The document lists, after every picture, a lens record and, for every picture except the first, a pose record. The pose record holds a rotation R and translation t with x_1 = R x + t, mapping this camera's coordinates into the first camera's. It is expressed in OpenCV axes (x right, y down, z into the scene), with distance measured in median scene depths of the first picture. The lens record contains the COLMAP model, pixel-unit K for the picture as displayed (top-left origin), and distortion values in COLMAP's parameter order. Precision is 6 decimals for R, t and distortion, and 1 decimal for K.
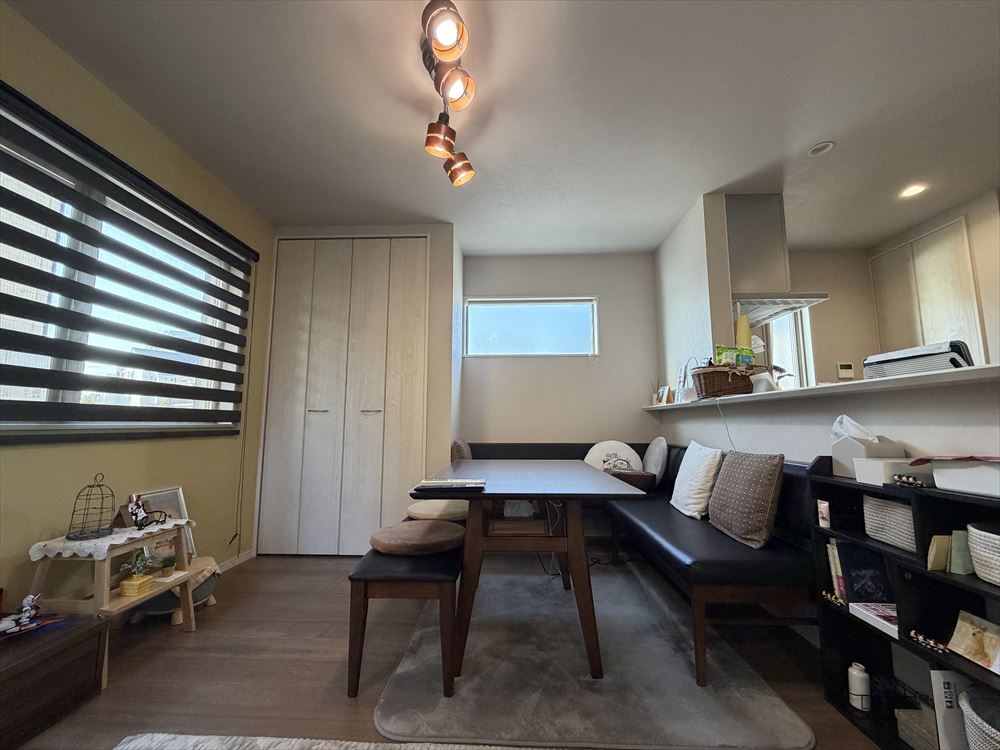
lens RADIAL K [[398.5, 0, 496.8], [0, 398.5, 377.1], [0, 0, 1]] dist [-0.000291, 0.000207]
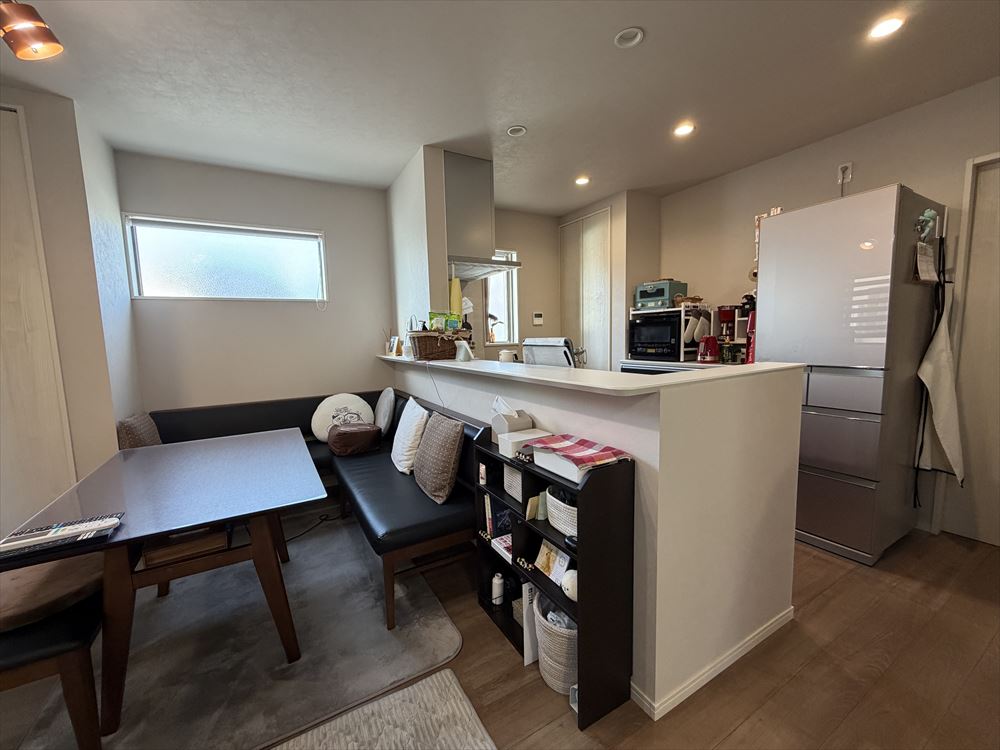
lens RADIAL K [[398.5, 0, 496.8], [0, 398.5, 377.1], [0, 0, 1]] dist [-0.000291, 0.000207]
pose [[0.846171, -0.078817, 0.527051, 0.166235], [-0.035064, 0.978625, 0.202642, -0.158142], [-0.531757, -0.189950, 0.825320, -0.000344]]
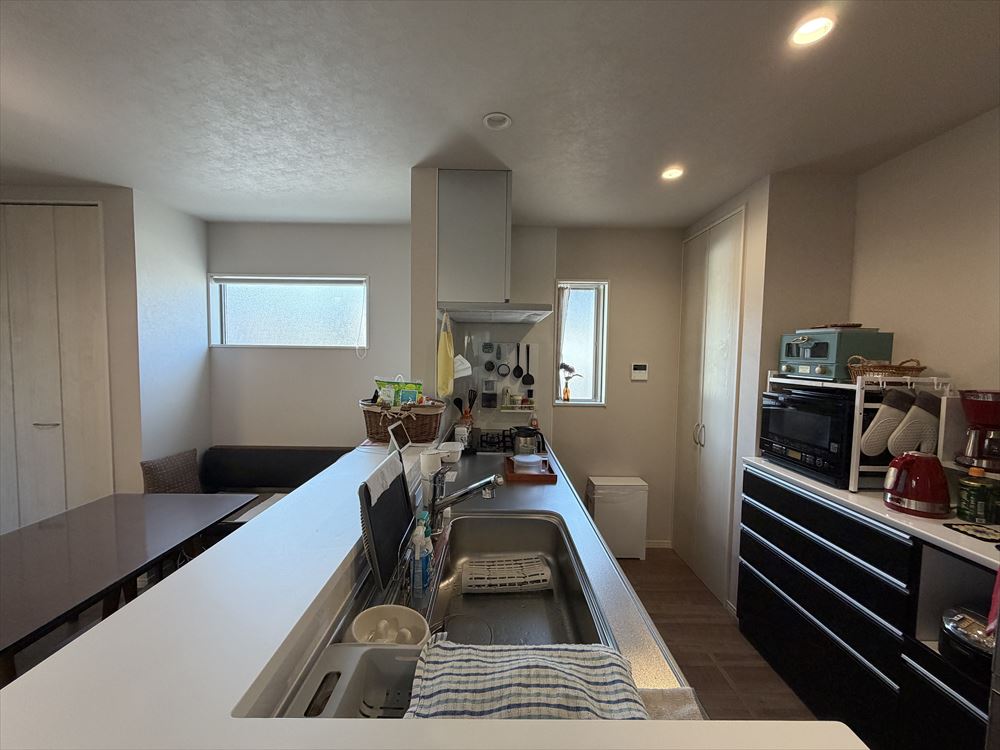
lens RADIAL K [[398.5, 0, 496.8], [0, 398.5, 377.1], [0, 0, 1]] dist [-0.000291, 0.000207]
pose [[0.998978, 0.012157, 0.043543, 0.947208], [-0.019493, 0.984859, 0.172261, -0.281075], [-0.040789, -0.172933, 0.984089, 0.233952]]
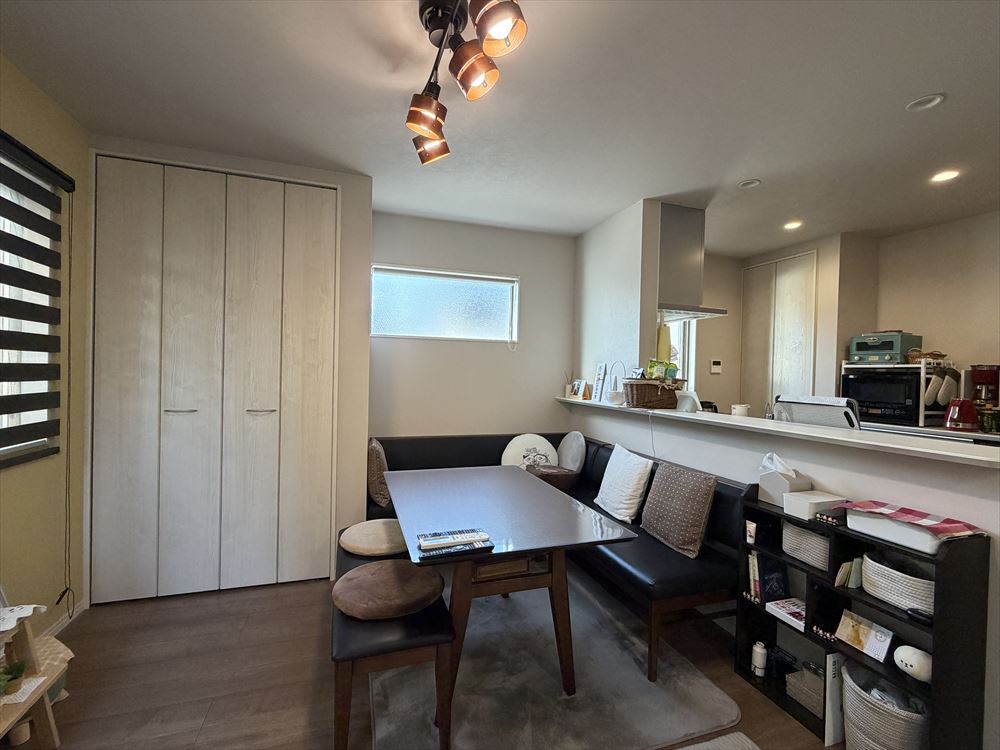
lens RADIAL K [[442.9, 0, 499.4], [0, 442.9, 377.6], [0, 0, 1]] dist [-0.000122, 0.000038]
pose [[0.935425, 0.017118, 0.353111, -0.293105], [-0.063602, 0.990678, 0.120464, -0.182006], [-0.347757, -0.135143, 0.927794, 0.052783]]
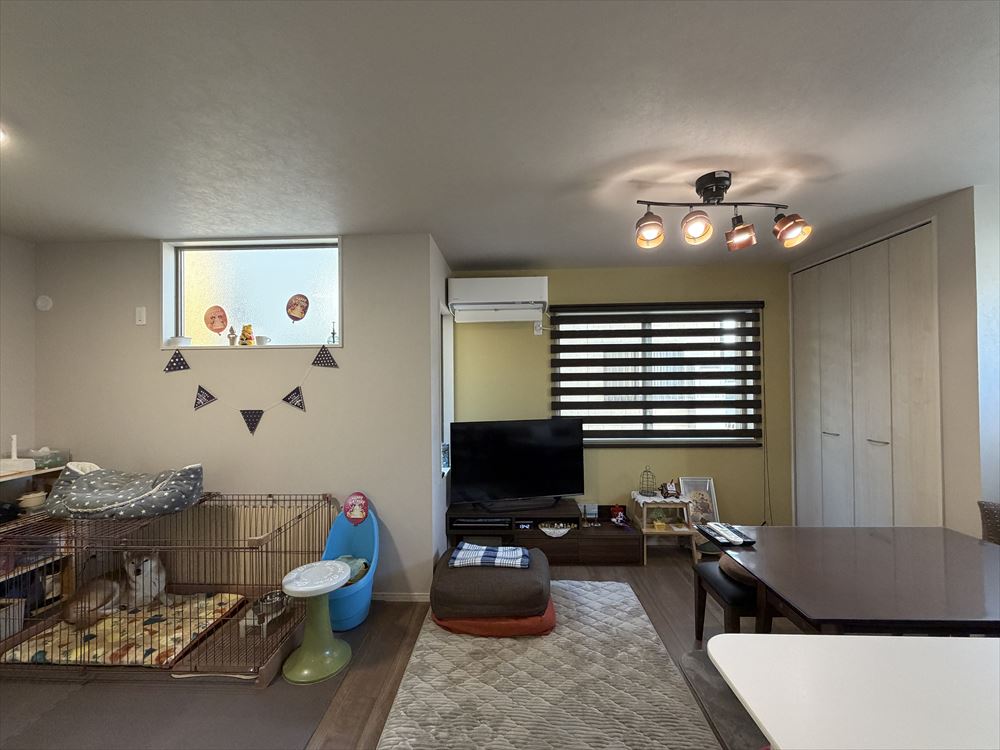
lens RADIAL K [[398.5, 0, 496.8], [0, 398.5, 377.1], [0, 0, 1]] dist [-0.000291, 0.000207]
pose [[-0.001065, -0.011591, -0.999932, 0.951386], [0.127444, 0.991778, -0.011632, -0.256733], [0.991845, -0.127447, 0.000421, 0.238104]]
